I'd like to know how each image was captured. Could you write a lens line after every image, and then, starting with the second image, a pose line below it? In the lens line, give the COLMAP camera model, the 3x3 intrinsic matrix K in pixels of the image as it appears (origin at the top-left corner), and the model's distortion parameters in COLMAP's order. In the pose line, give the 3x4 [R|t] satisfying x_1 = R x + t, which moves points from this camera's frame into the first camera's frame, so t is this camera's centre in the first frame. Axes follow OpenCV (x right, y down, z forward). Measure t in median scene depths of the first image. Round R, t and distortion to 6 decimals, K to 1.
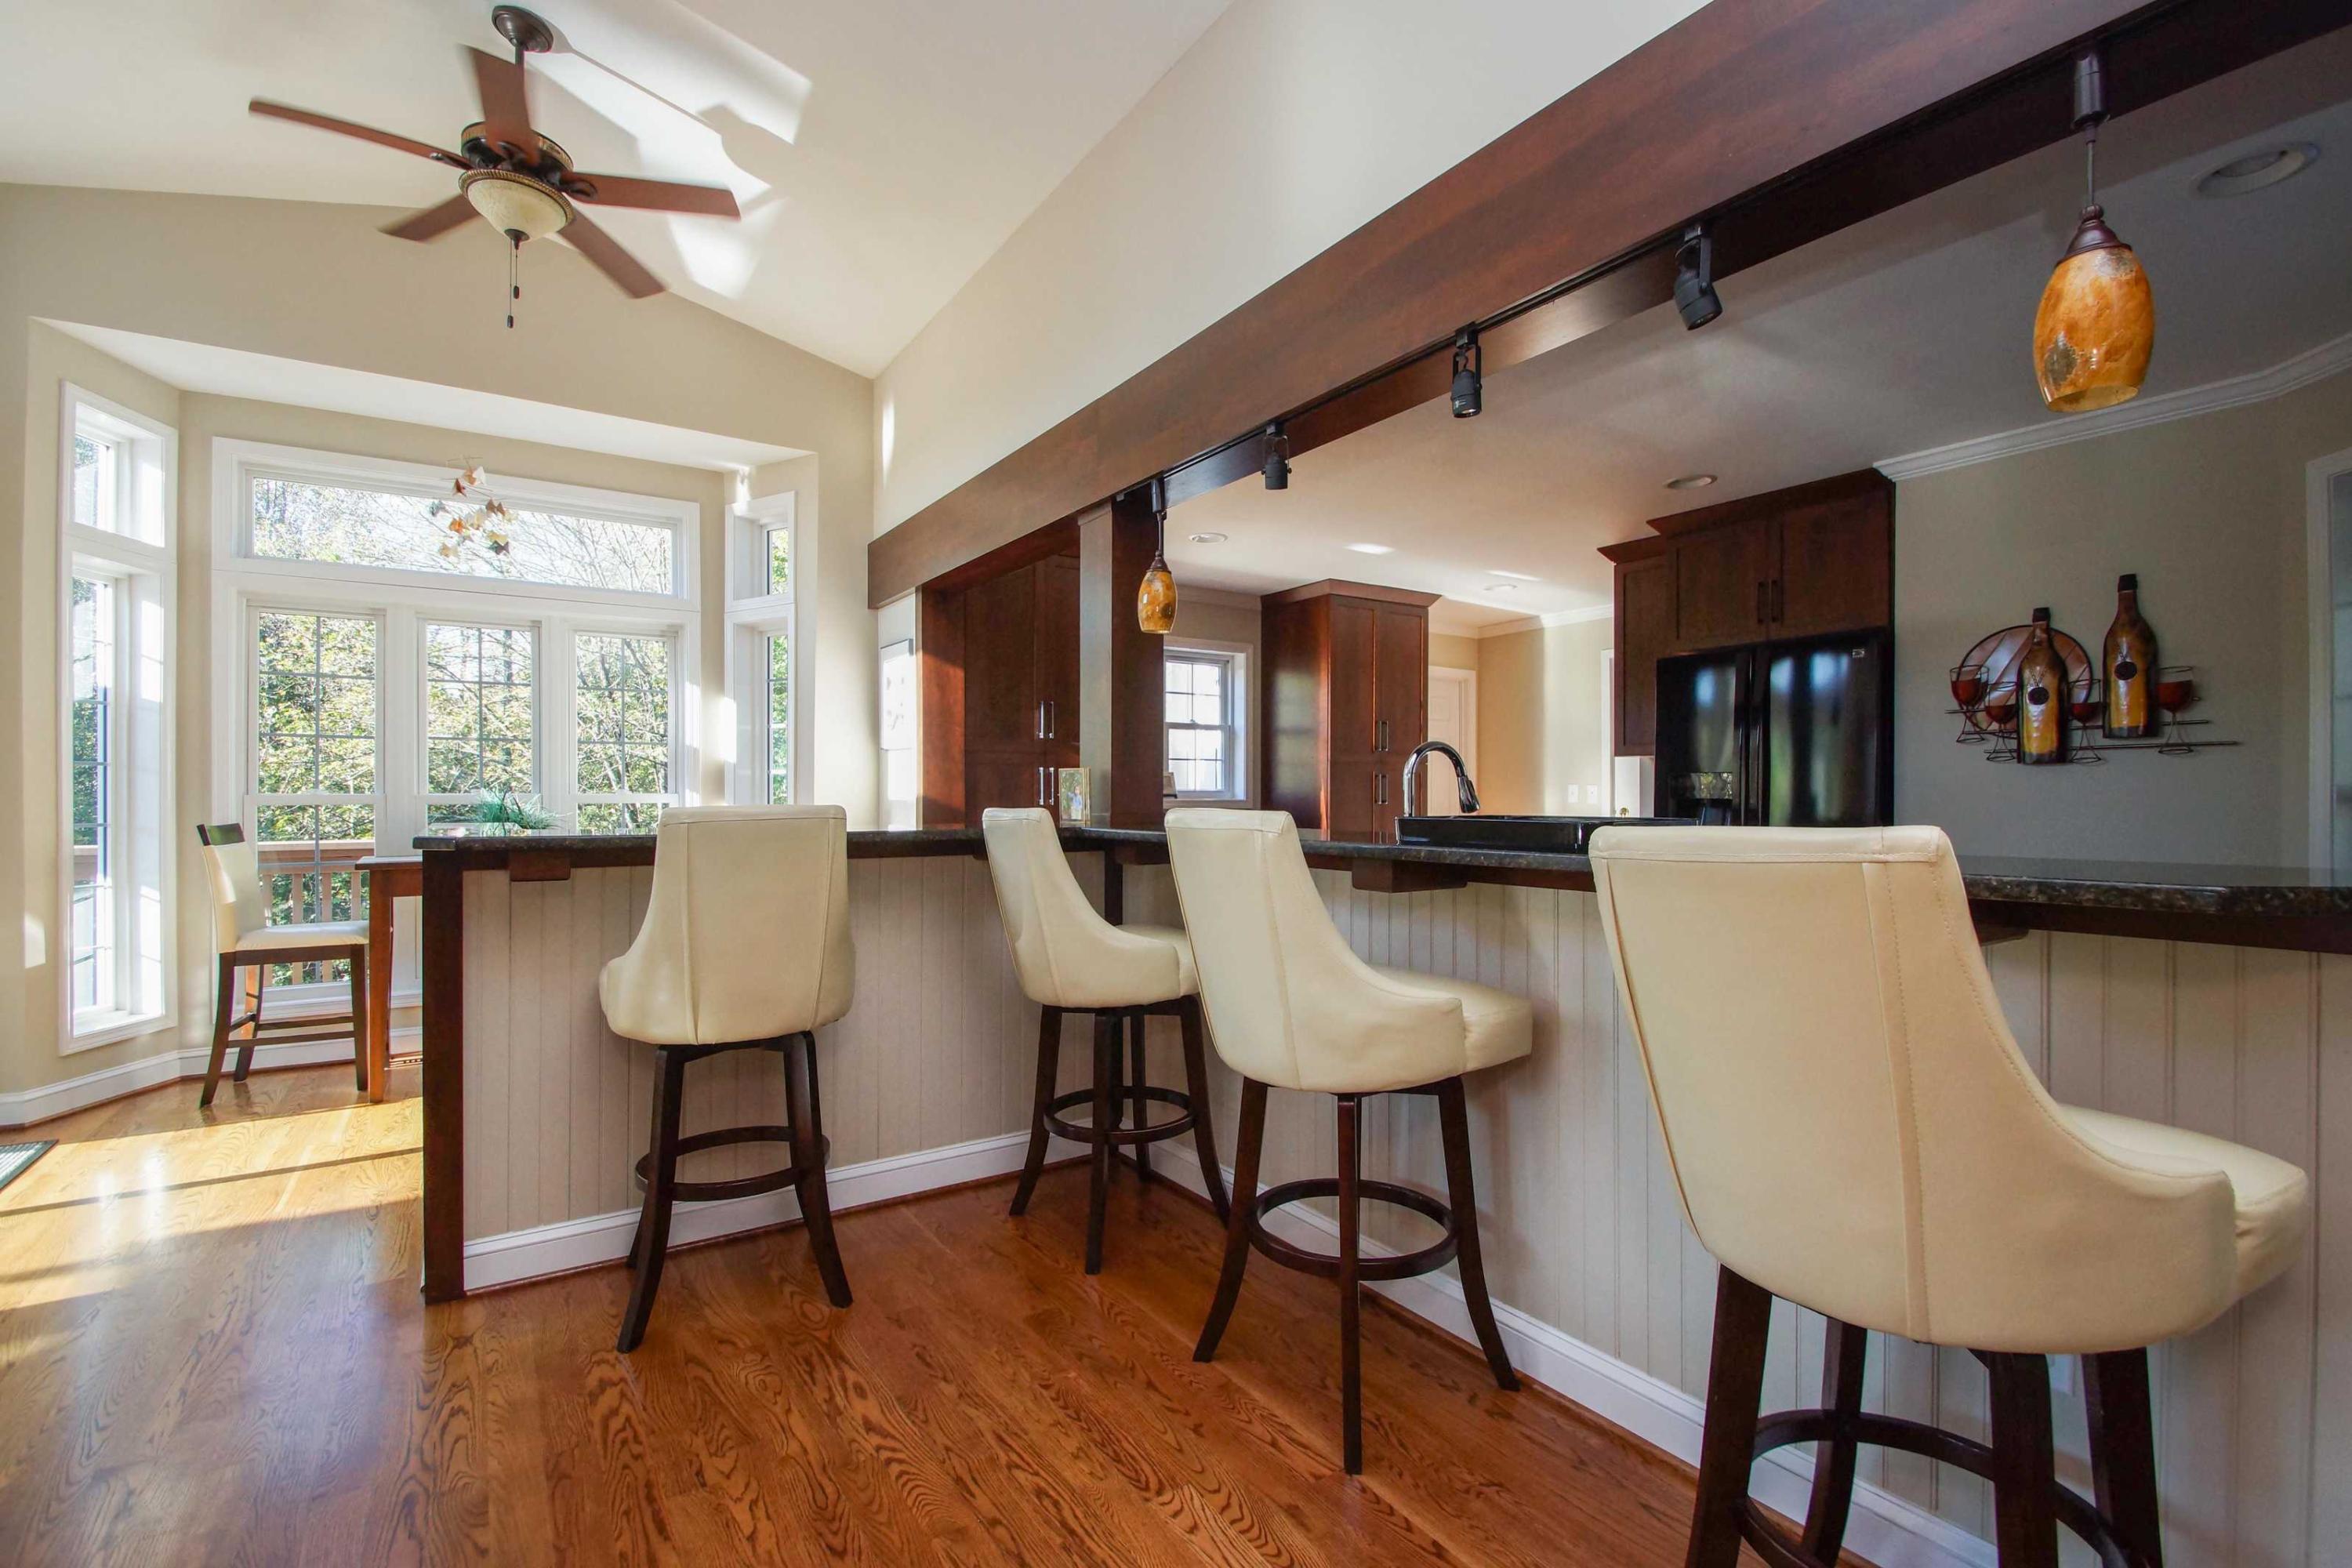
lens RADIAL K [[1051.0, 0, 1167.7], [0, 1051.0, 796.4], [0, 0, 1]] dist [-0.009384, -0.001133]
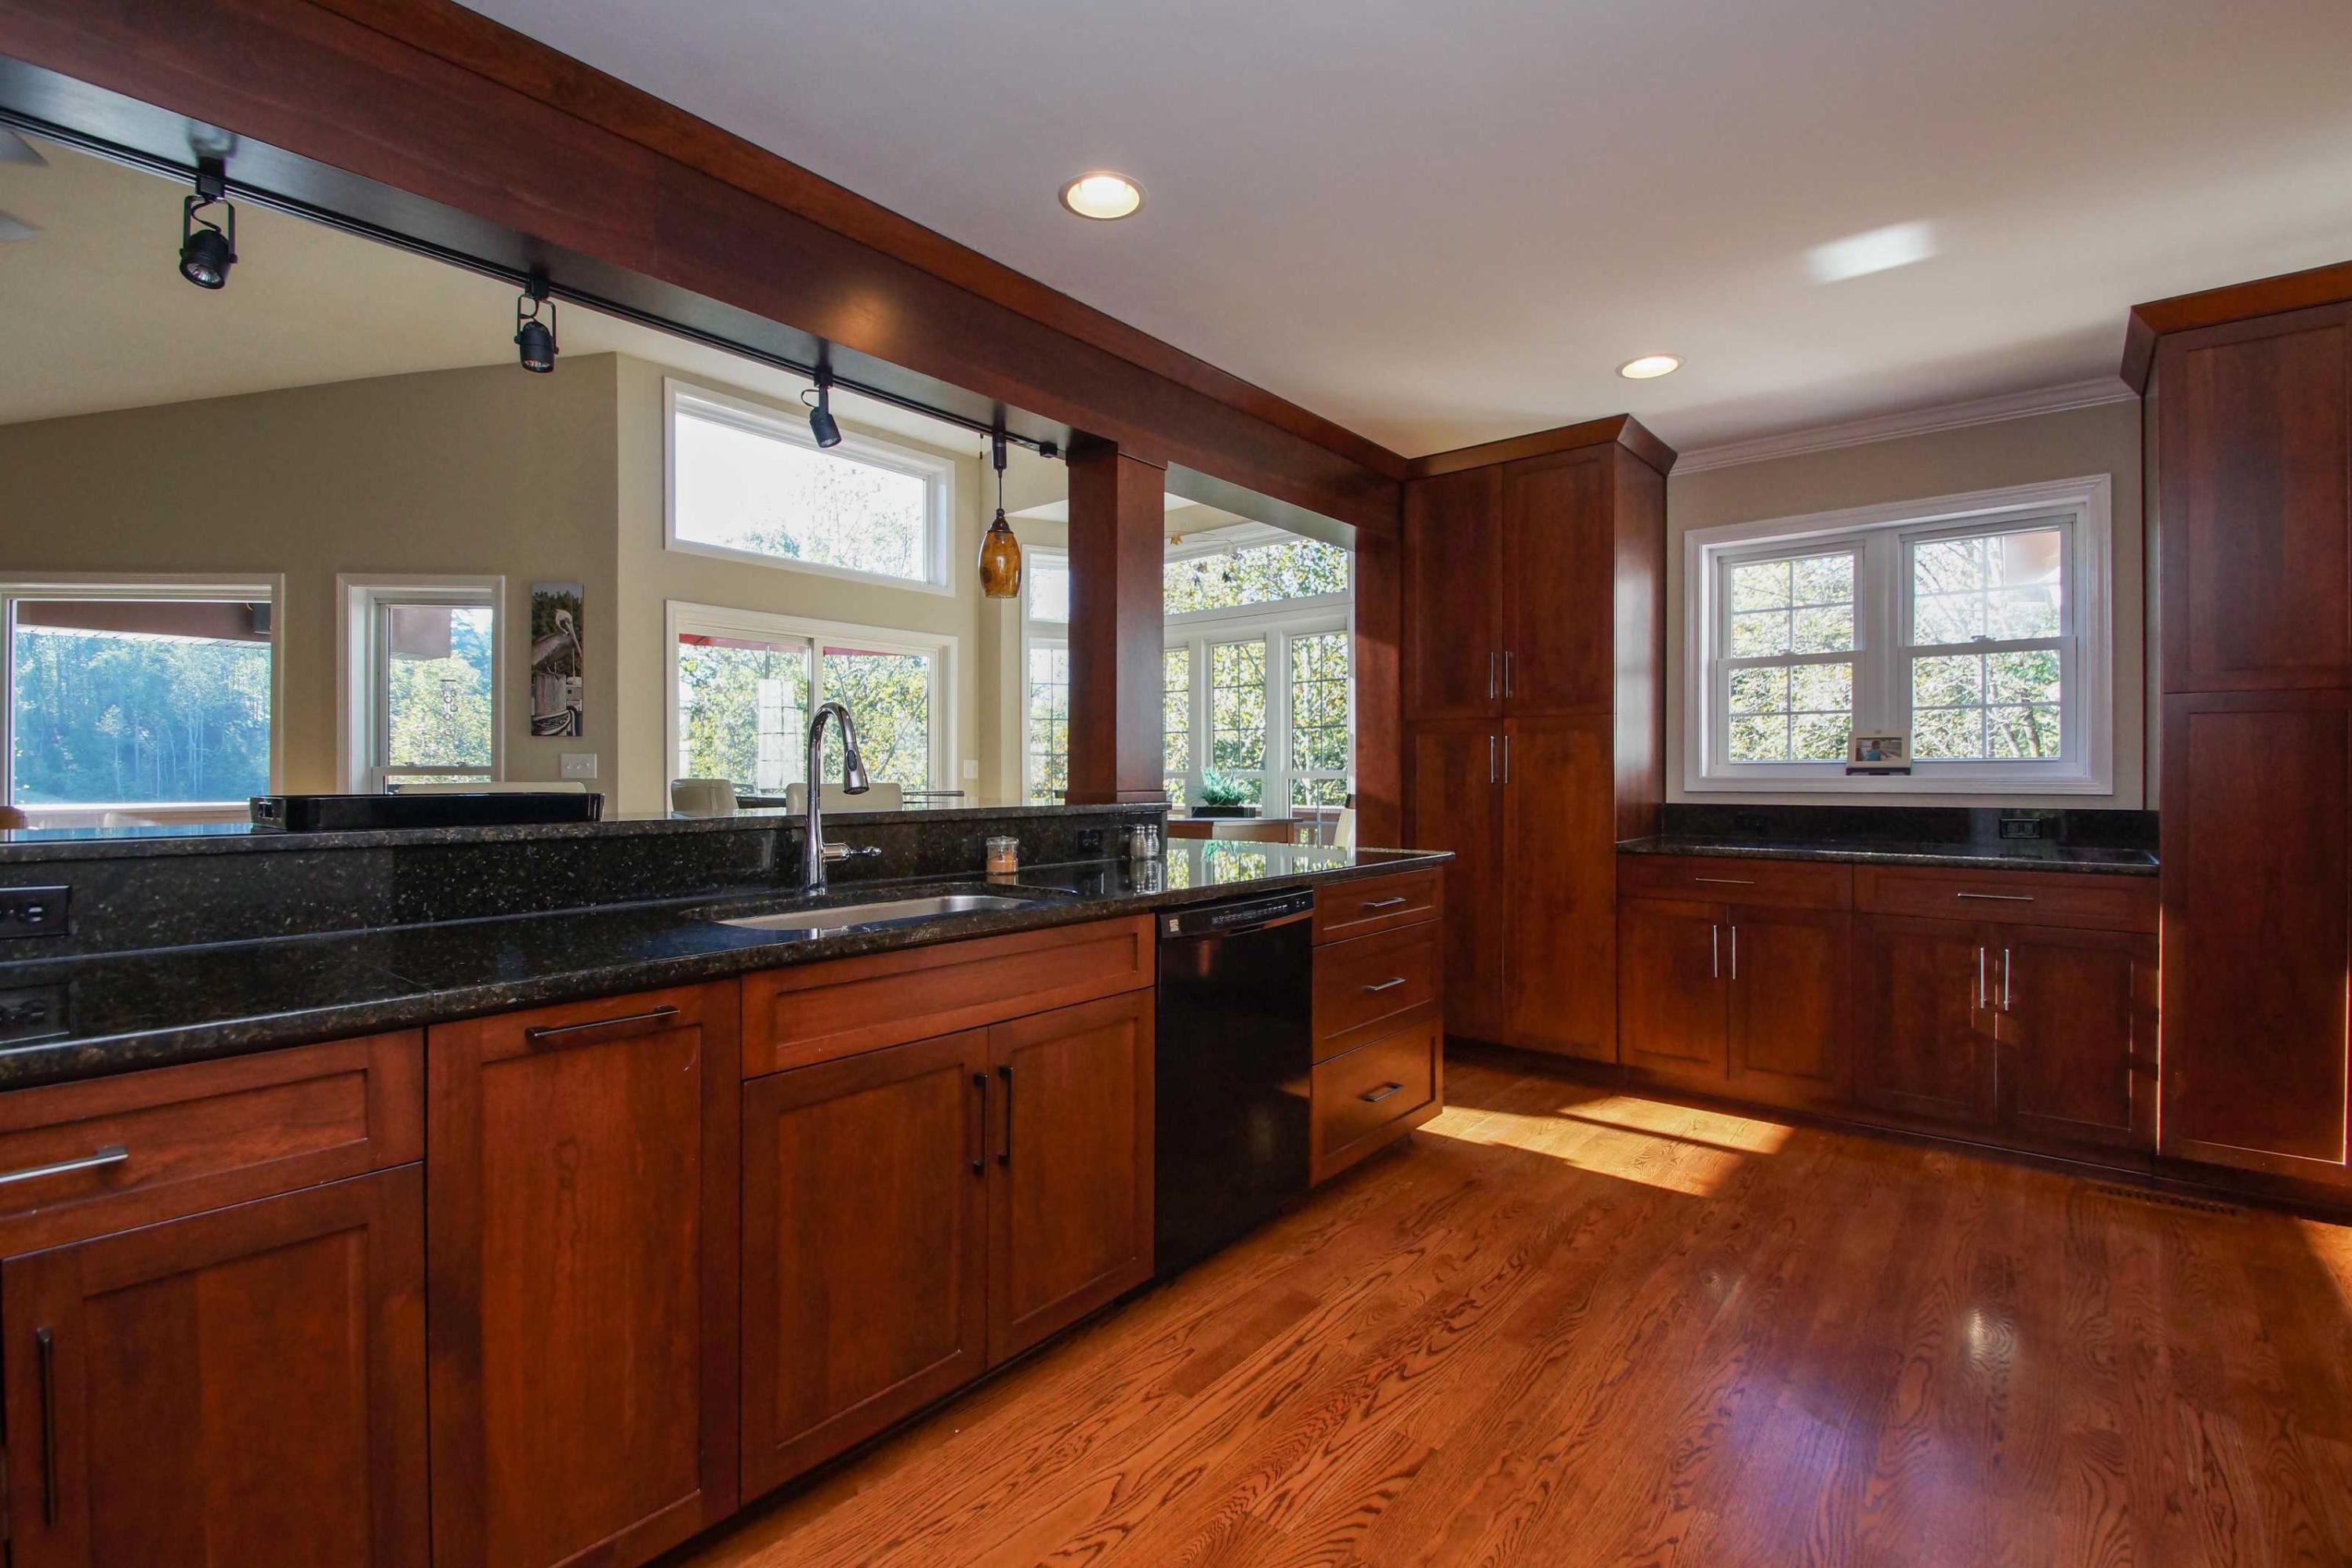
lens RADIAL K [[1051.0, 0, 1165.1], [0, 1051.0, 779.2], [0, 0, 1]] dist [-0.009384, -0.001133]
pose [[0.264913, 0.002701, -0.964269, 0.546805], [0.000371, 0.999996, 0.002903, 0.003020], [0.964272, -0.001127, 0.264911, 0.515317]]
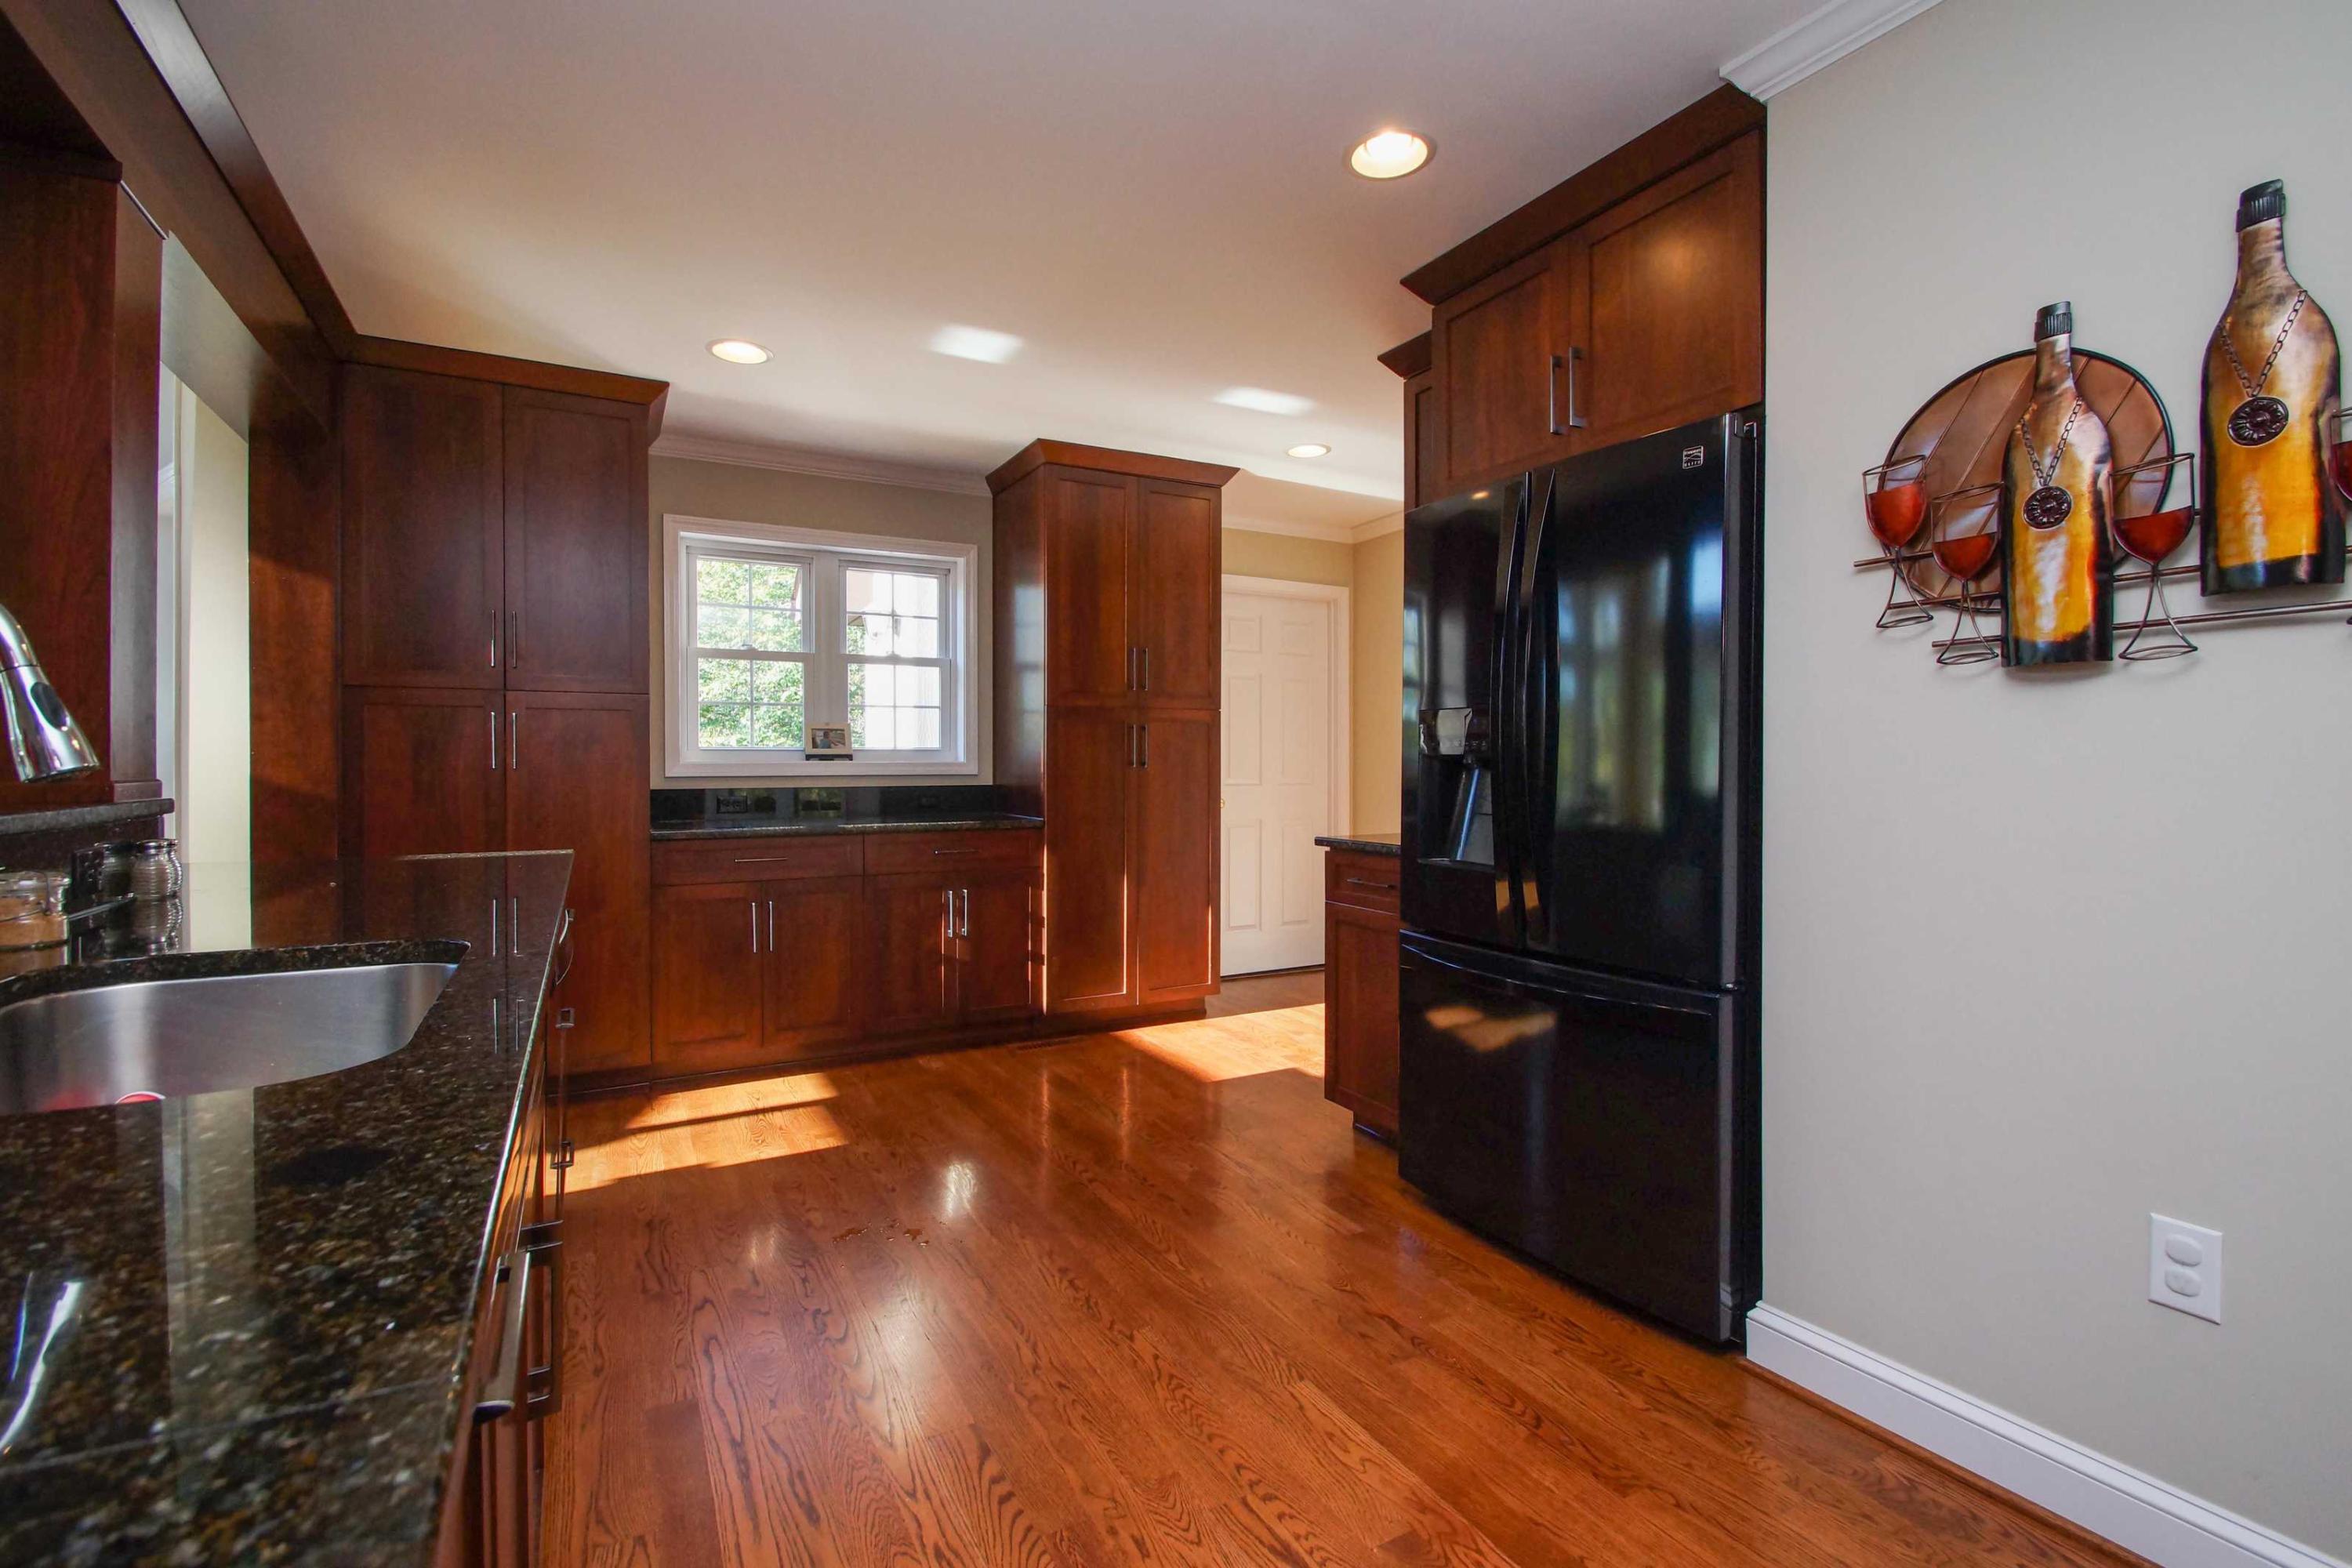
lens RADIAL K [[1051.0, 0, 1183.5], [0, 1051.0, 774.8], [0, 0, 1]] dist [-0.009384, -0.001133]
pose [[0.995867, -0.001462, -0.090817, 0.349336], [0.002487, 0.999935, 0.011169, 0.005285], [0.090794, -0.011348, 0.995805, 0.361781]]
